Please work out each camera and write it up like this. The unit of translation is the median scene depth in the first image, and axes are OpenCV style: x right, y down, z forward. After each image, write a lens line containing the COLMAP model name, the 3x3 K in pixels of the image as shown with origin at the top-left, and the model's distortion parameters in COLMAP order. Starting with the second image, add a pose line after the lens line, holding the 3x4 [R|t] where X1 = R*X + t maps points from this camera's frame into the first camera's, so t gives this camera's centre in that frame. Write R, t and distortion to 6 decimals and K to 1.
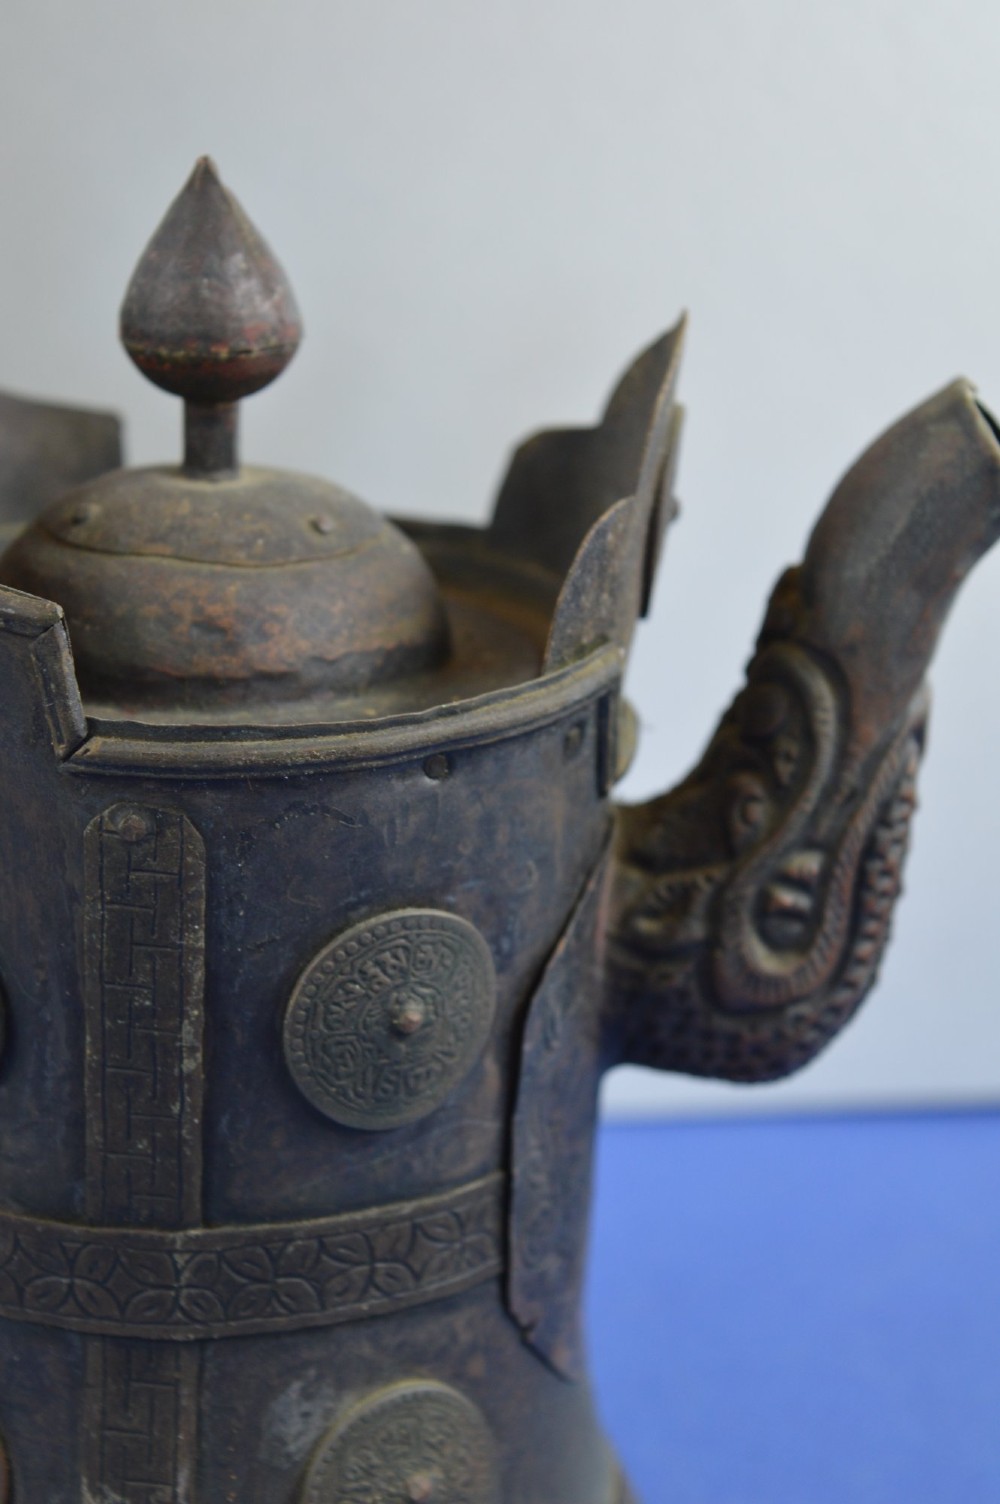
lens RADIAL K [[3331.7, 0, 500.0], [0, 3331.7, 752.0], [0, 0, 1]] dist [0.059525, 0.048206]
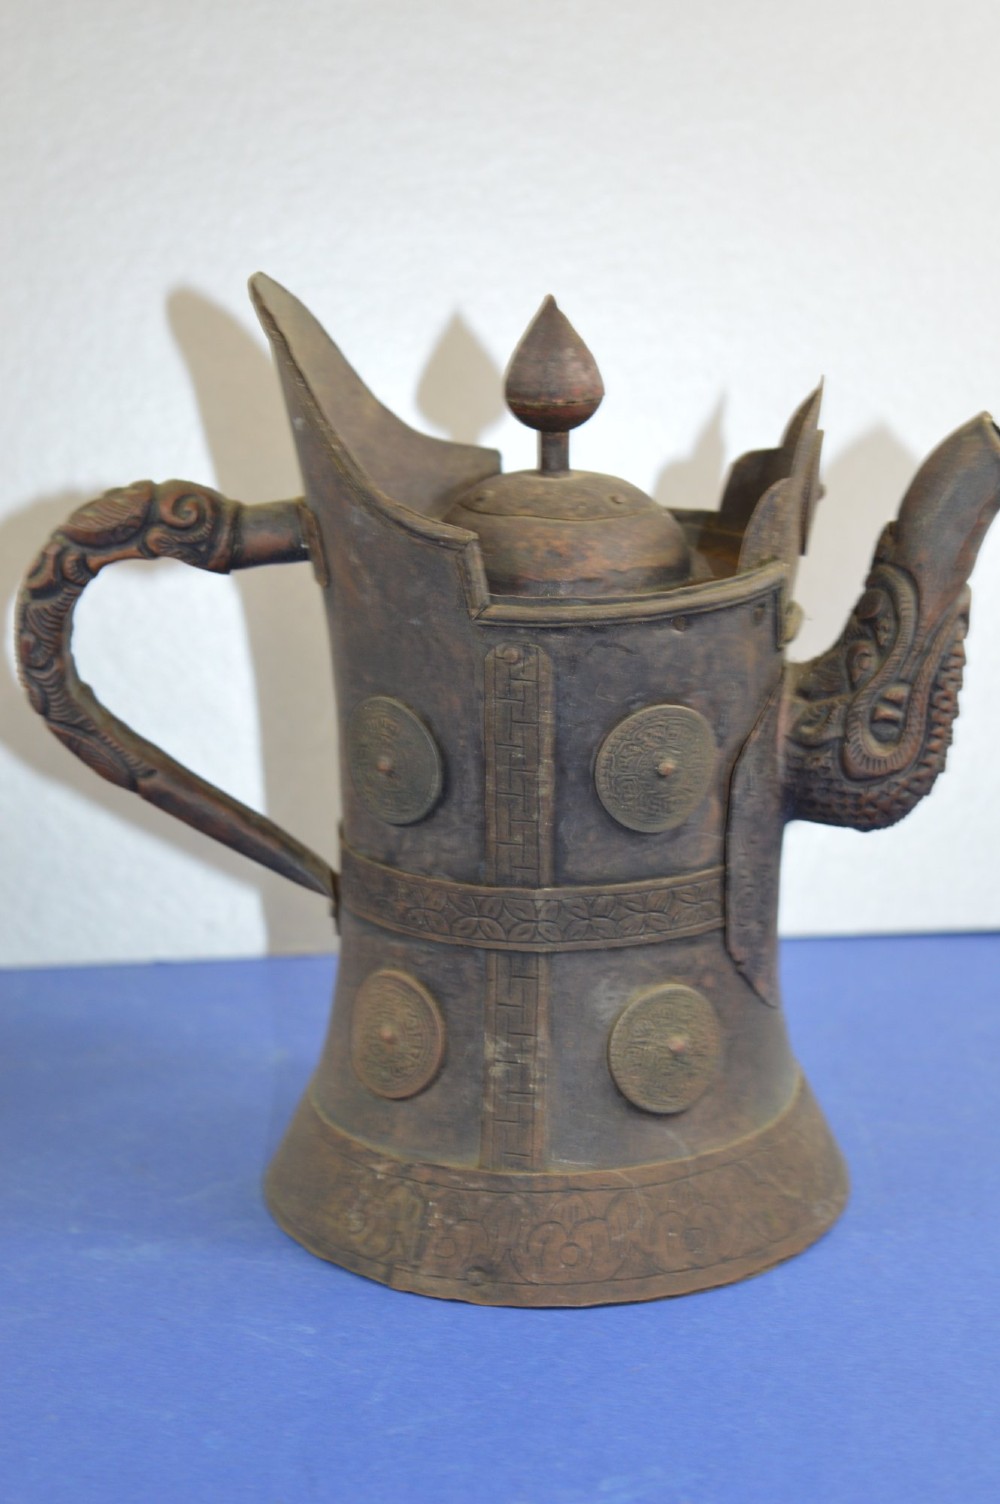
lens RADIAL K [[3150.2, 0, 500.0], [0, 3150.2, 752.0], [0, 0, 1]] dist [0.012780, -0.012935]
pose [[0.994085, -0.009166, -0.108221, 0.066400], [0.004043, 0.998865, -0.047459, 0.149092], [0.108533, 0.046741, 0.992993, -0.681015]]
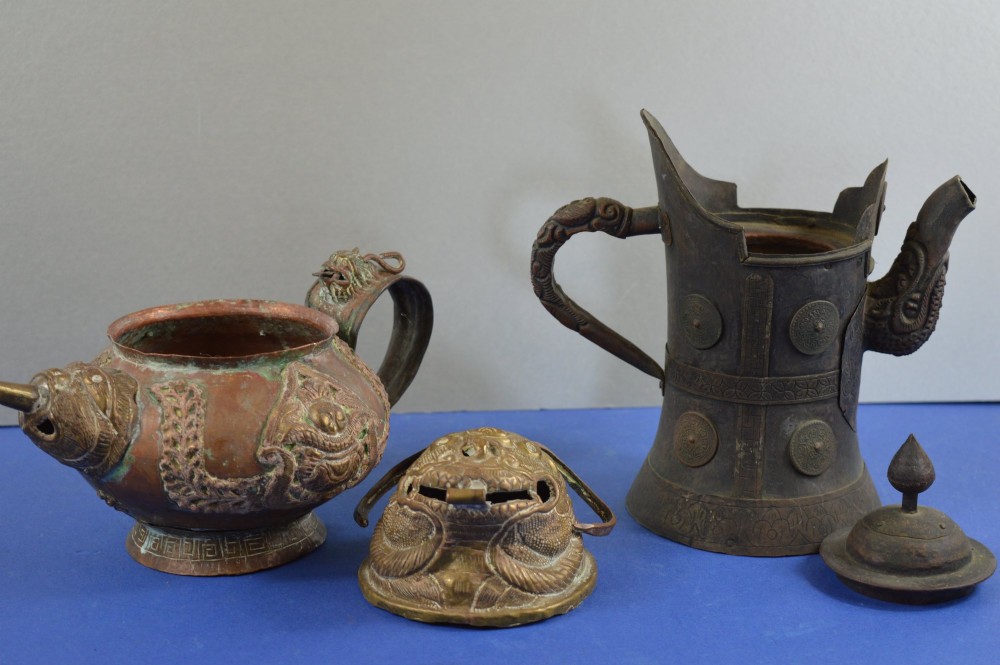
lens RADIAL K [[1921.2, 0, 500.0], [0, 1921.2, 332.5], [0, 0, 1]] dist [0.005731, 0.203543]
pose [[0.991649, 0.014437, -0.128157, -0.113575], [-0.018099, 0.999459, -0.027455, 0.157633], [0.127691, 0.029545, 0.991374, -1.426279]]
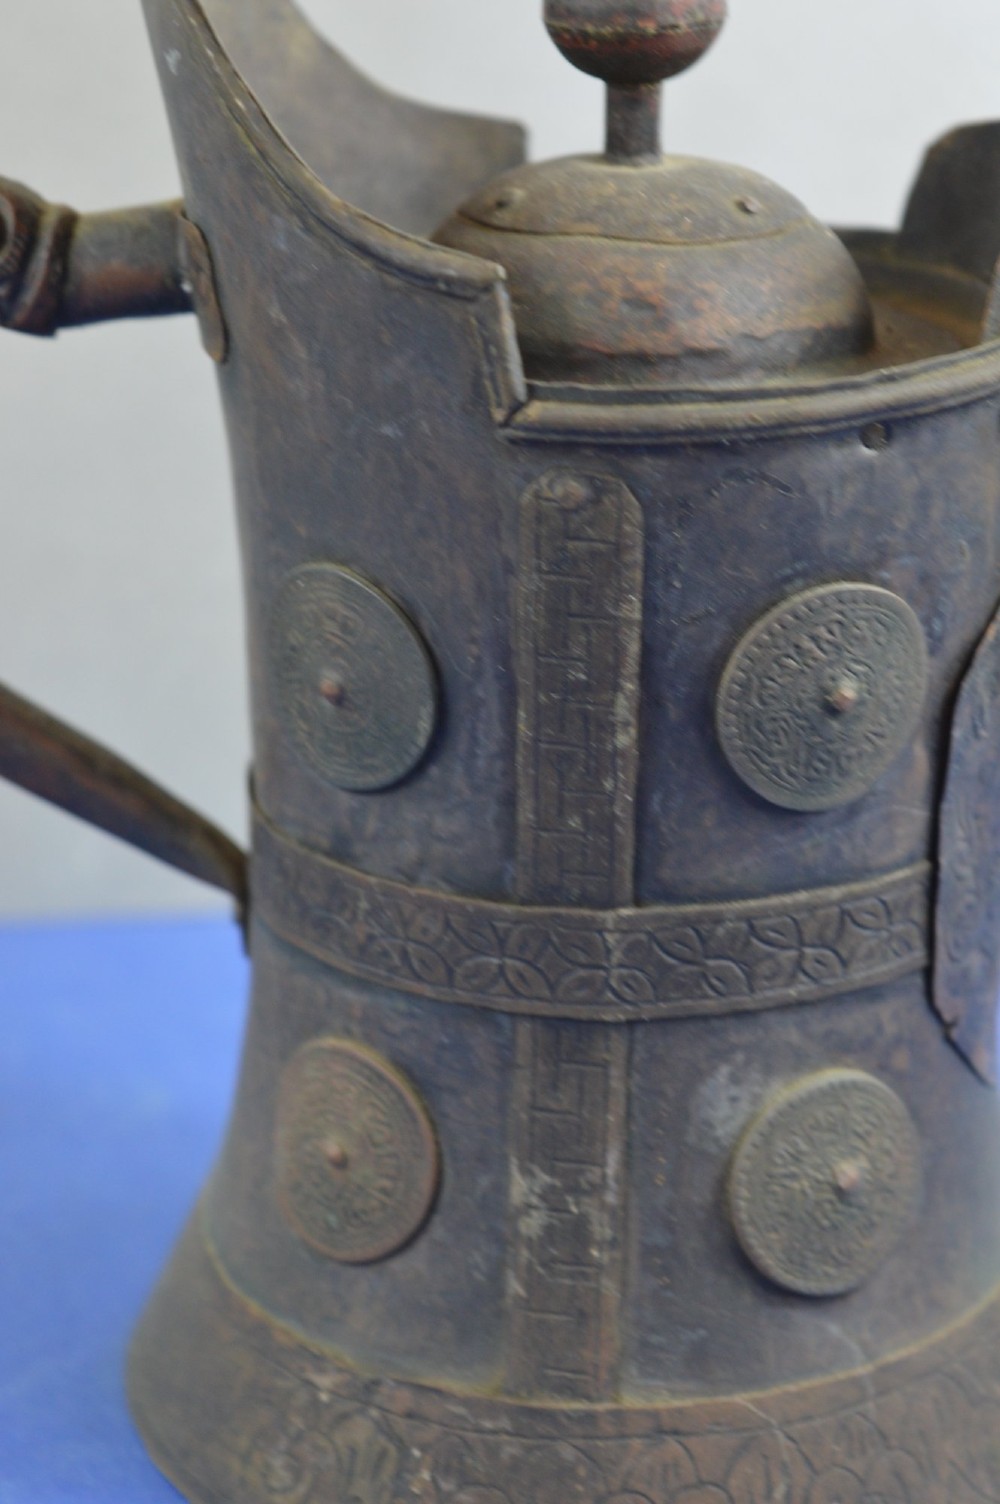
lens RADIAL K [[3331.7, 0, 500.0], [0, 3331.7, 752.0], [0, 0, 1]] dist [0.059525, 0.048206]
pose [[0.996642, -0.000477, -0.081885, -0.046781], [0.002930, 0.999550, 0.029838, 0.065571], [0.081834, -0.029978, 0.996195, 0.003472]]
